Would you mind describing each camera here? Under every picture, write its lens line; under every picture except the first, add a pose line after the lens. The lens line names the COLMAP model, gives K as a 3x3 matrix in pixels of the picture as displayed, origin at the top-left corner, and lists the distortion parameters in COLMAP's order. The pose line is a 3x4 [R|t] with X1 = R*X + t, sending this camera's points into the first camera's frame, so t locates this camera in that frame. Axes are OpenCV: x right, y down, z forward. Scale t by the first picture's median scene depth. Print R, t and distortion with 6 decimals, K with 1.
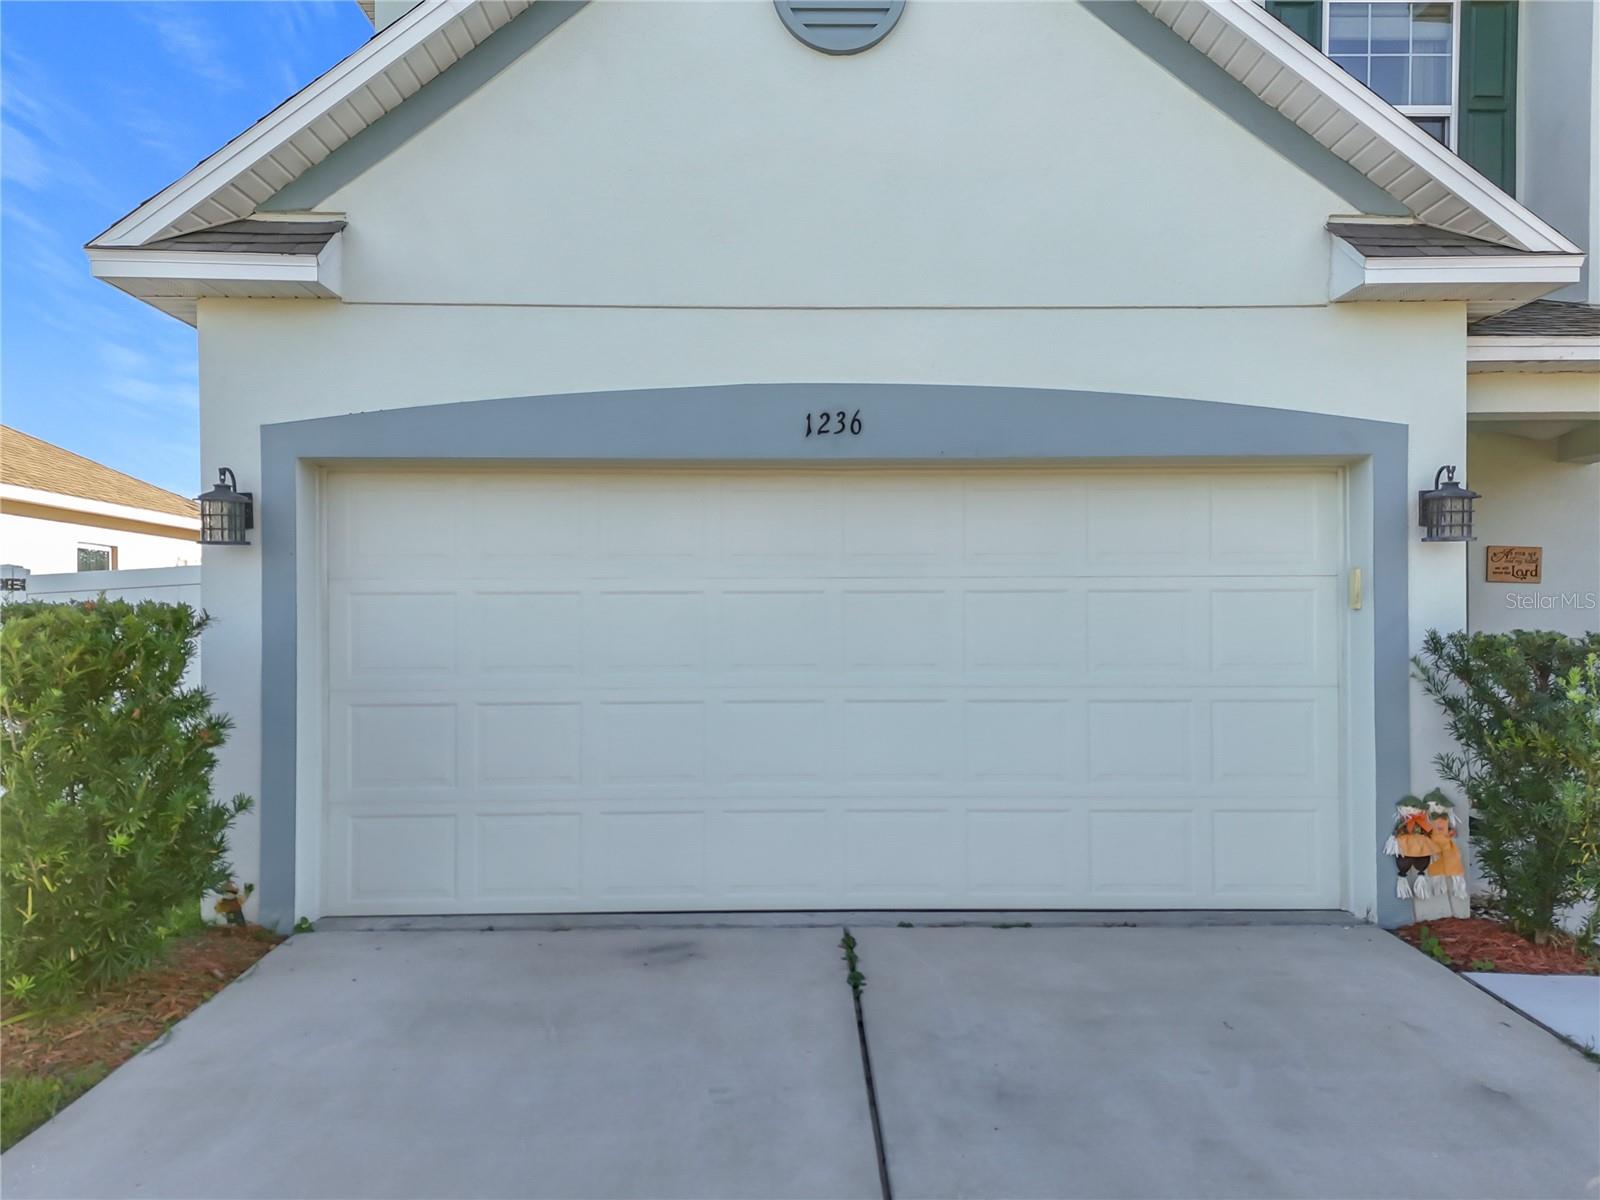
lens RADIAL K [[1100.8, 0, 800.0], [0, 1100.8, 600.0], [0, 0, 1]] dist [0.083747, -0.036208]
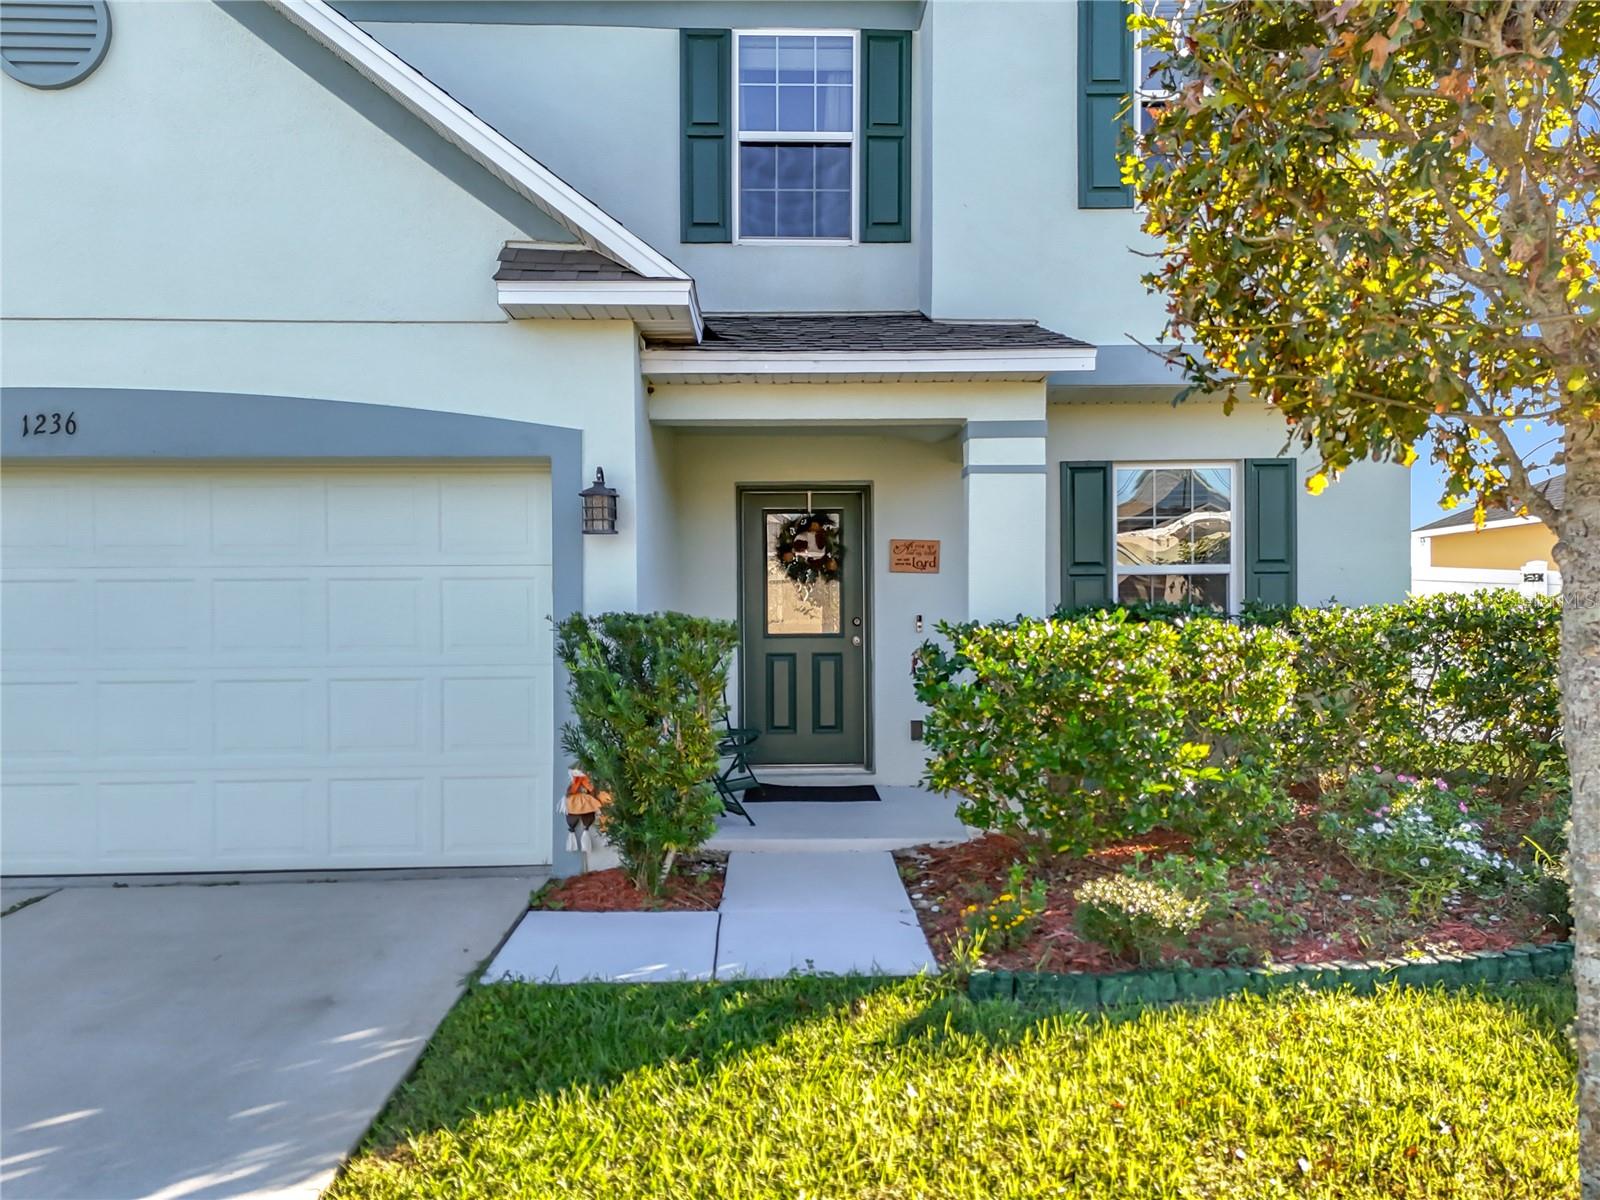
lens RADIAL K [[1128.6, 0, 800.0], [0, 1128.6, 600.0], [0, 0, 1]] dist [0.067056, -0.005033]
pose [[0.999804, -0.003969, -0.019386, 0.781633], [0.003947, 0.999992, -0.001145, 0.016467], [0.019390, 0.001069, 0.999811, -0.123510]]
